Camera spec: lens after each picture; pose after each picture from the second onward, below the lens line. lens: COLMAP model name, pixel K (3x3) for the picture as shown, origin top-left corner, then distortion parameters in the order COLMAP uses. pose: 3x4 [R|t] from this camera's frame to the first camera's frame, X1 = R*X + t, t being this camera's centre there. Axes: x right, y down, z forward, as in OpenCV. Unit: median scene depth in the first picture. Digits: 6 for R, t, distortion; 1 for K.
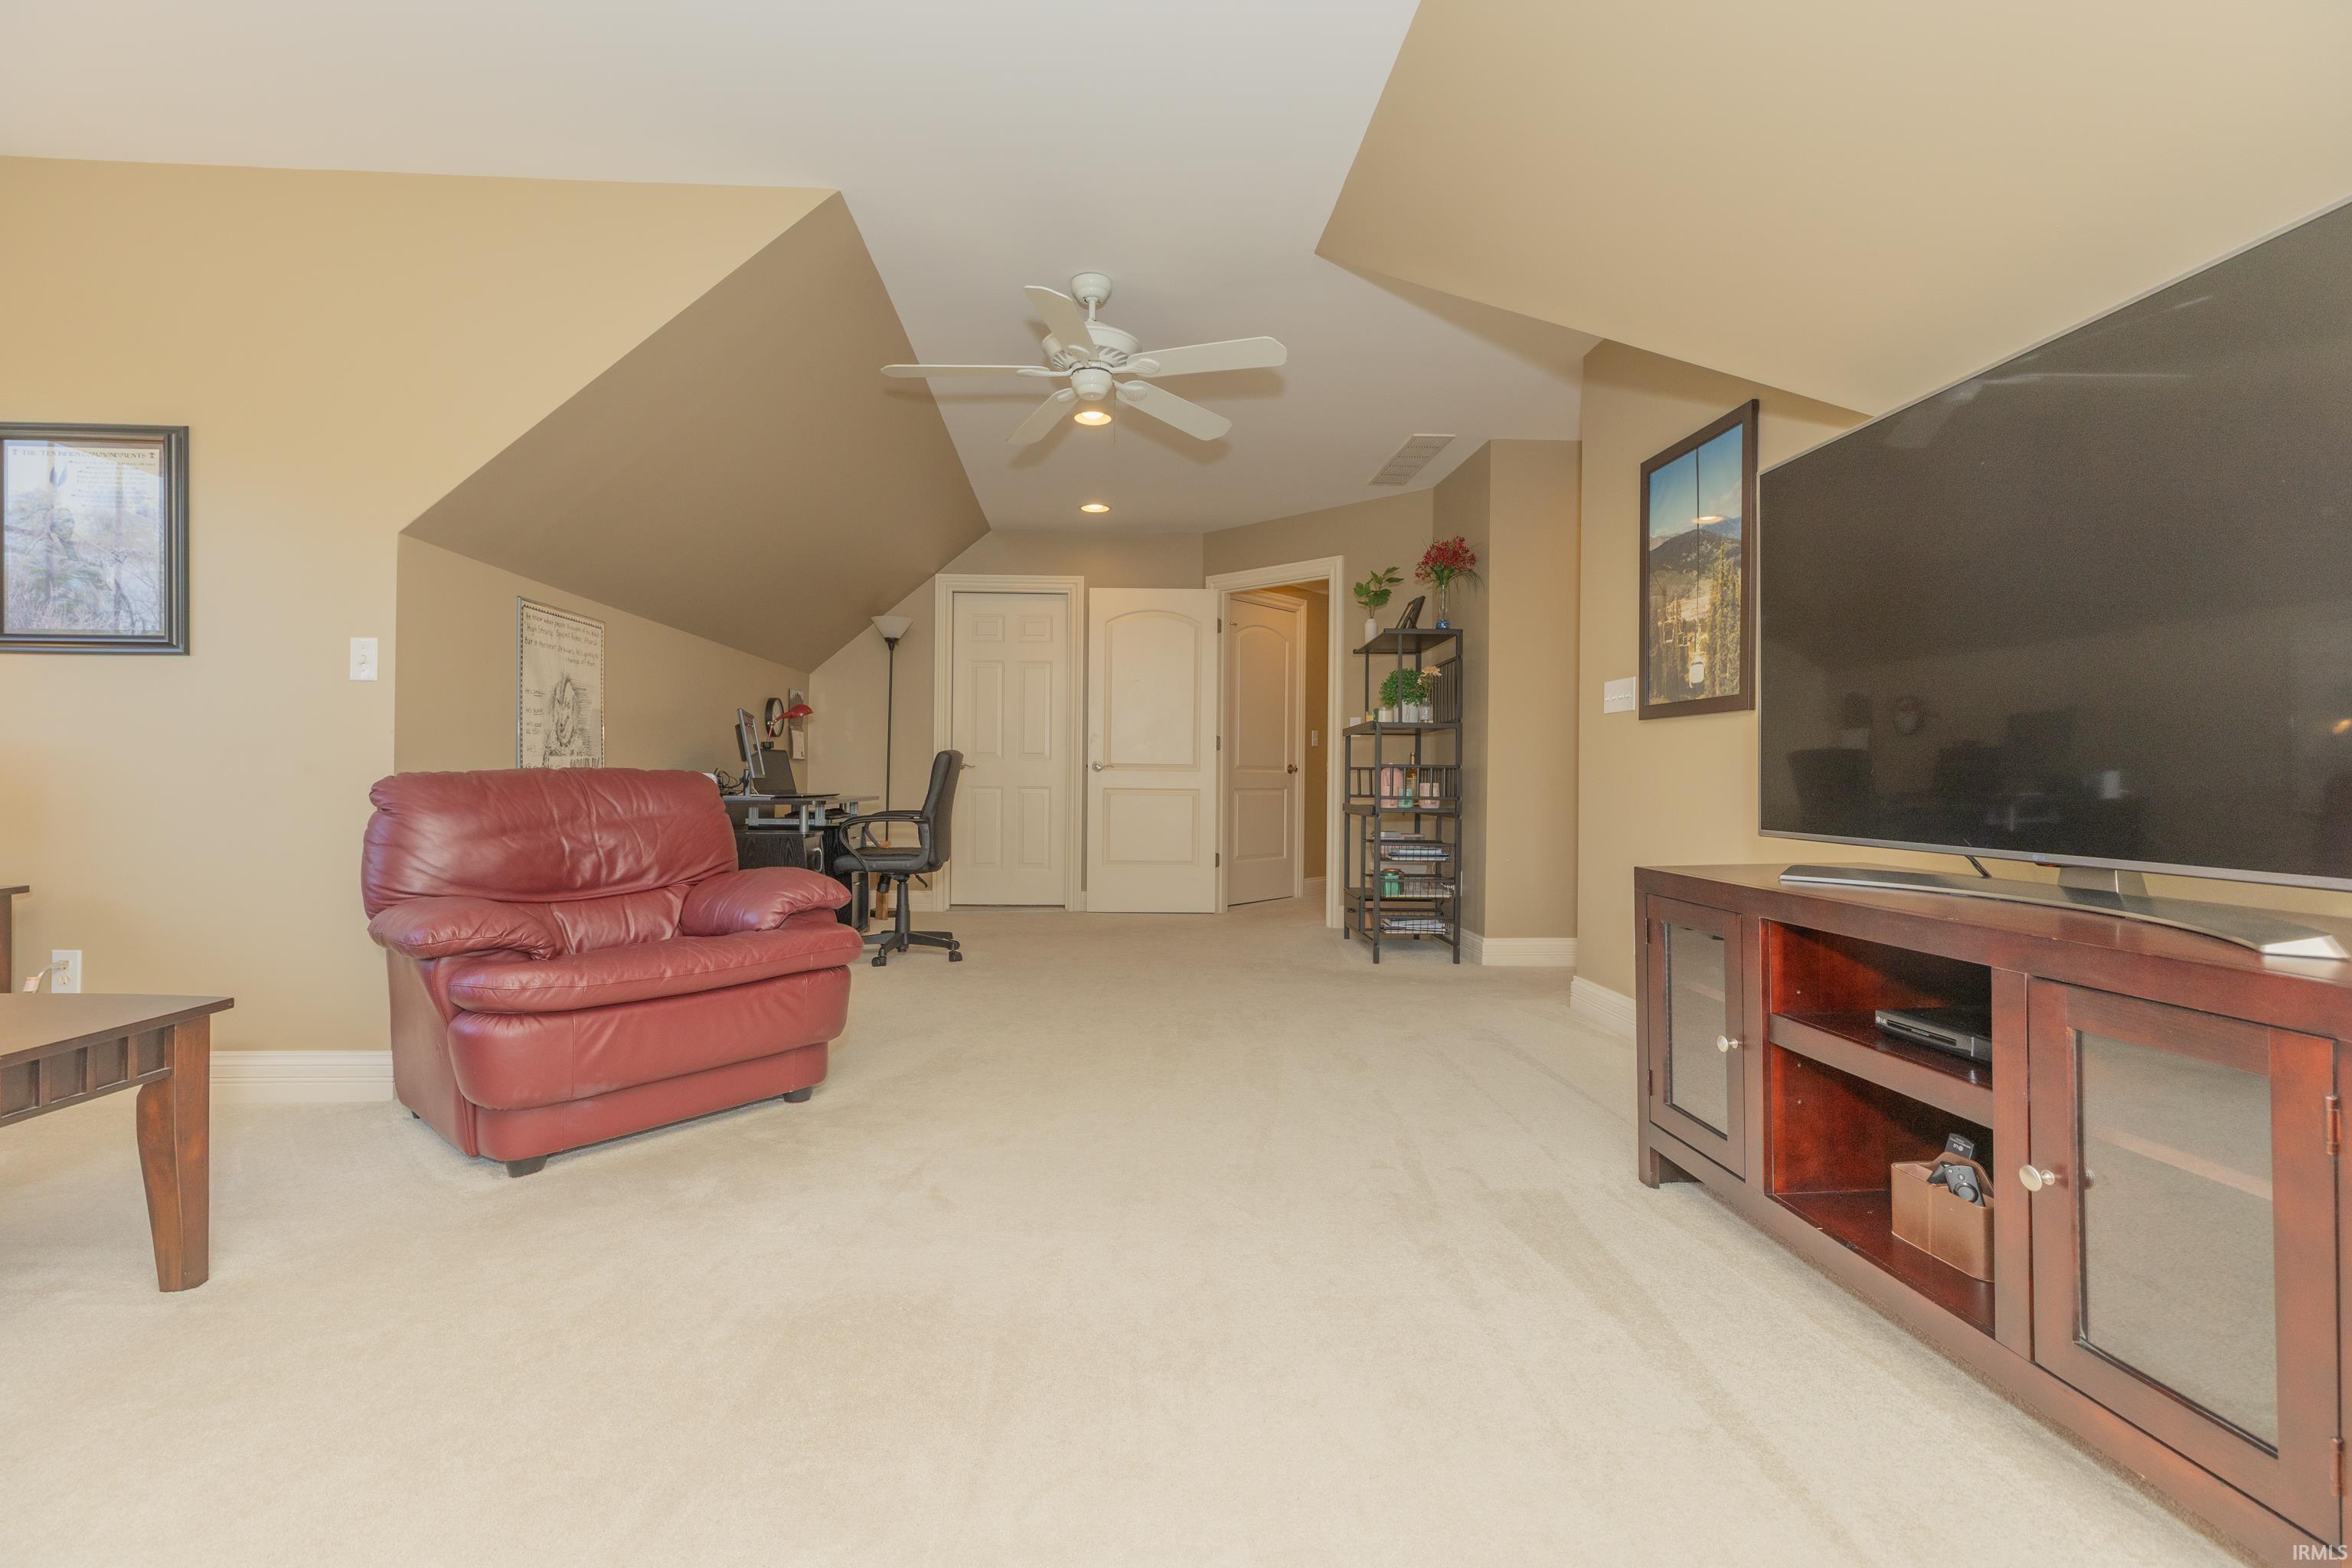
lens RADIAL K [[1046.5, 0, 1173.6], [0, 1046.5, 775.2], [0, 0, 1]] dist [0.000557, 0.000035]
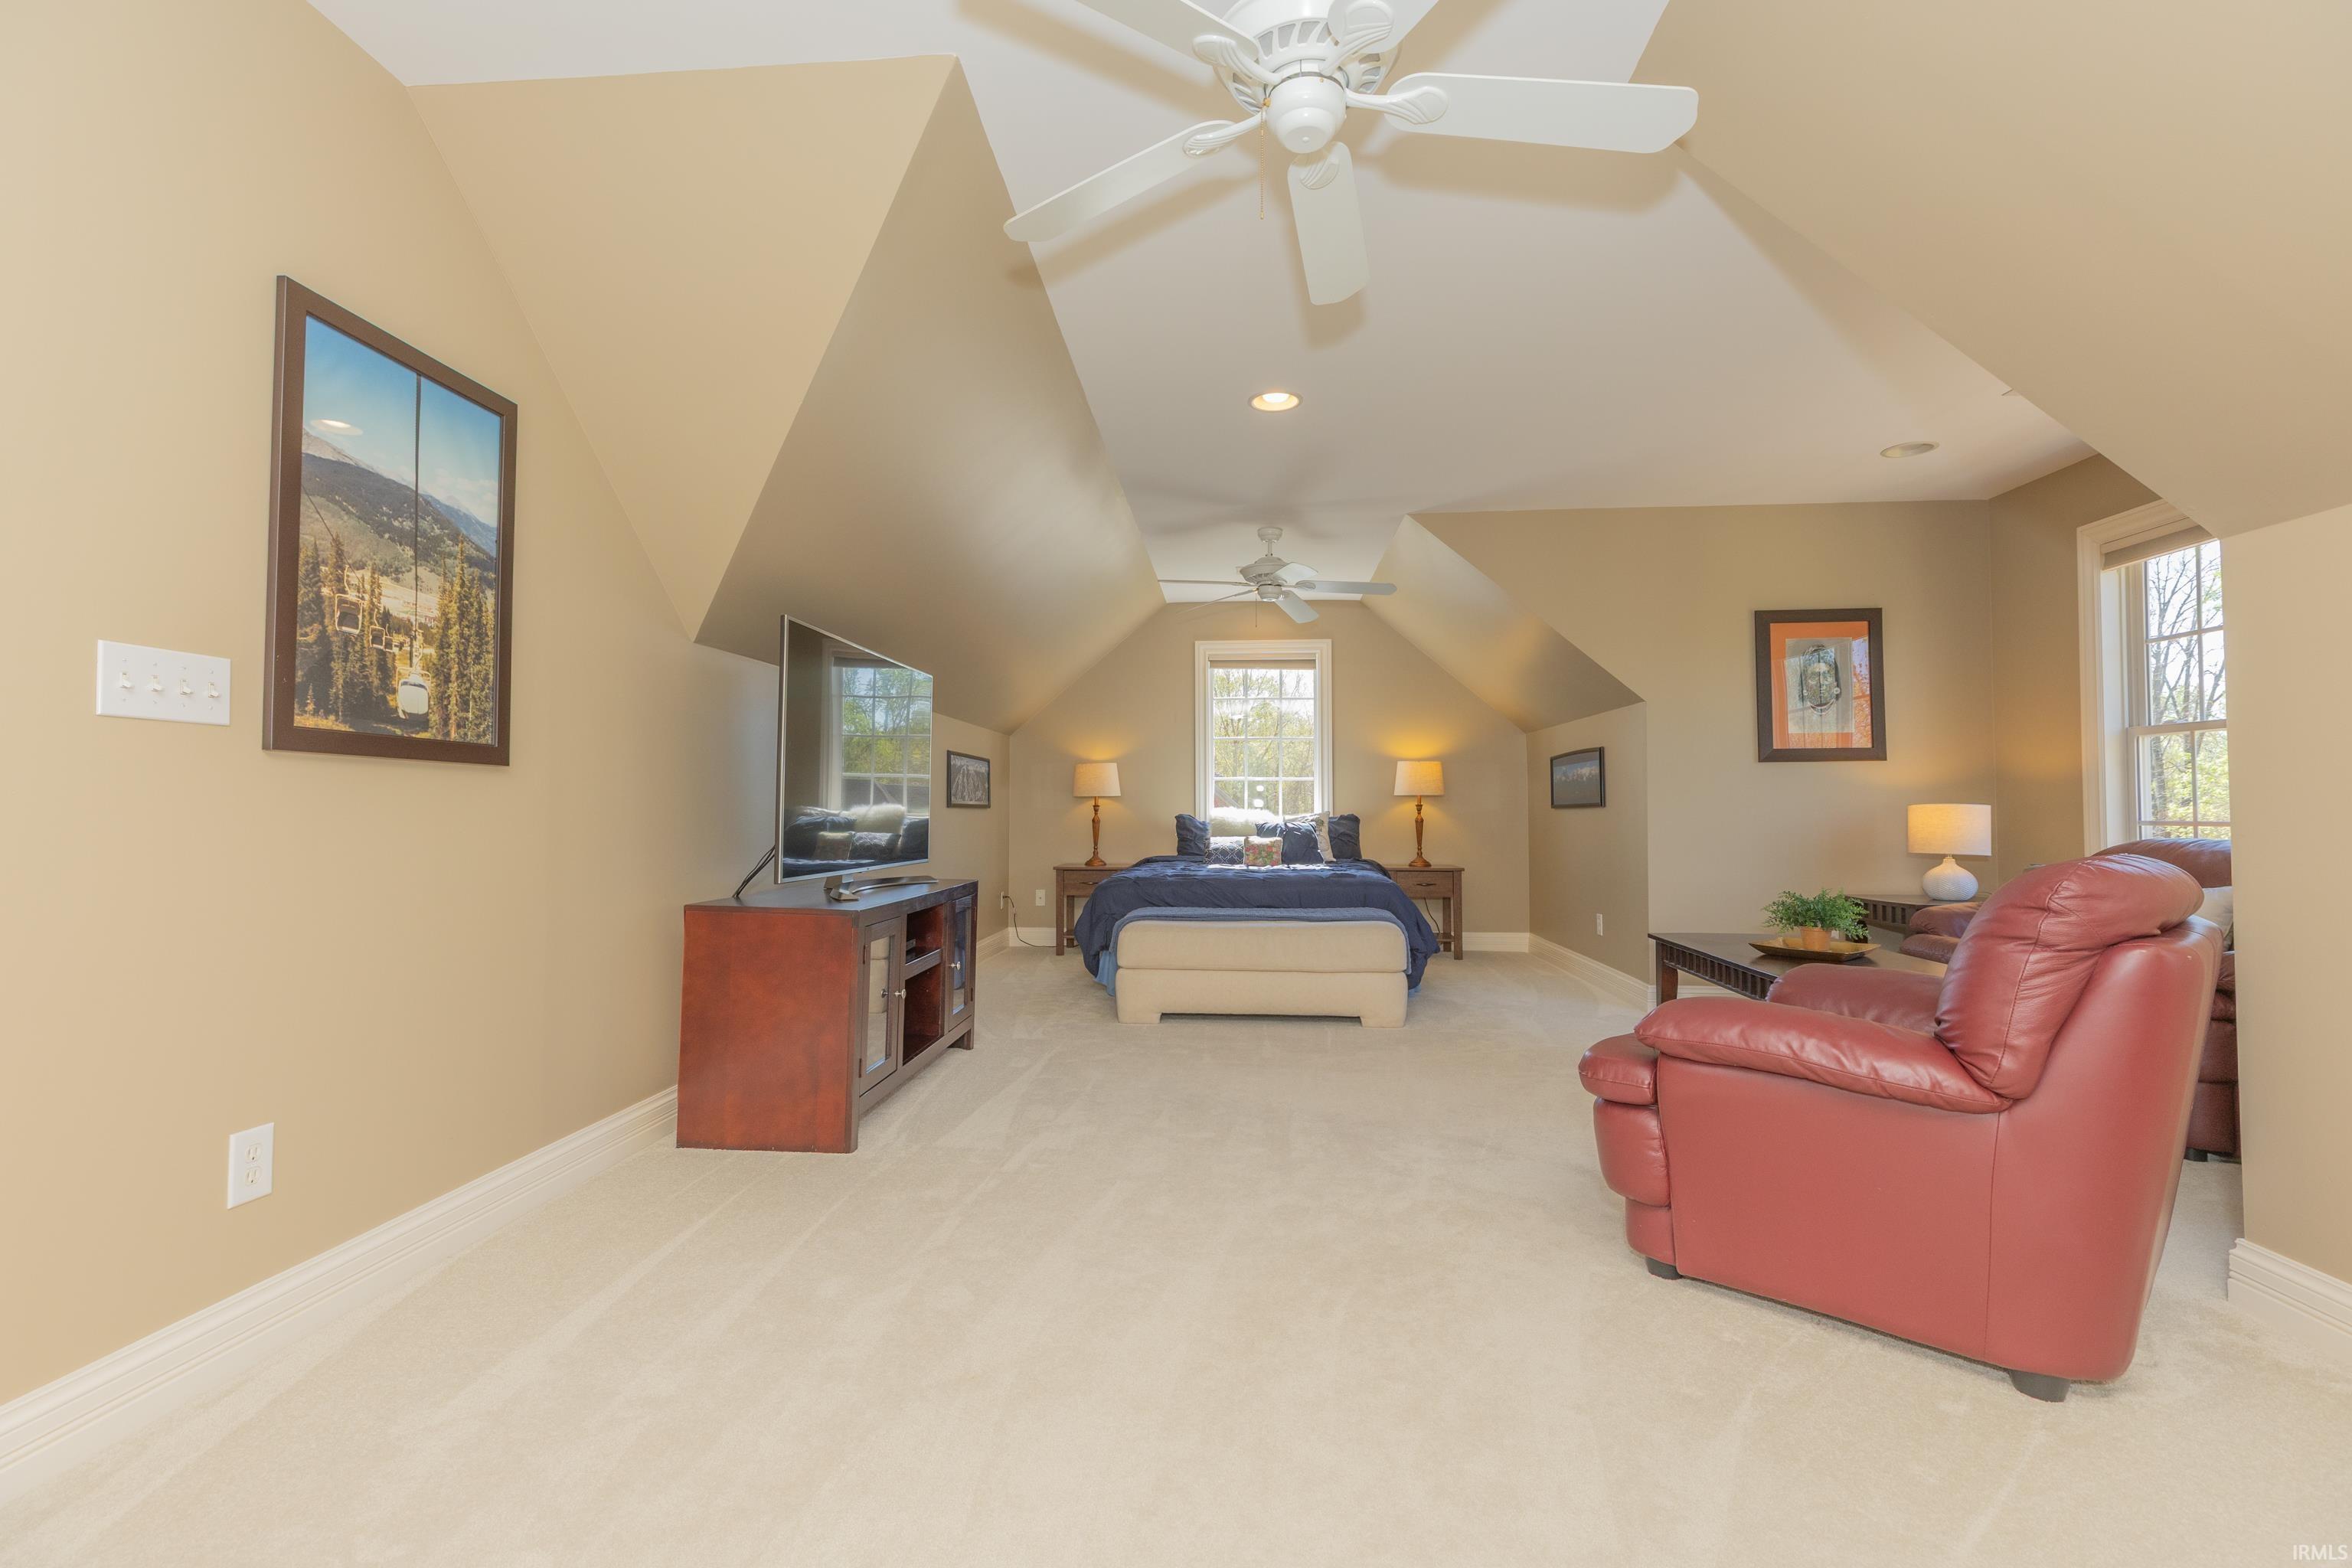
lens RADIAL K [[1046.5, 0, 1175.5], [0, 1046.5, 781.9], [0, 0, 1]] dist [0.000557, 0.000035]
pose [[-0.990673, -0.000379, 0.136259, -0.093021], [-0.003864, 0.999672, -0.025313, -0.028571], [-0.136205, -0.025604, -0.990350, 1.668404]]
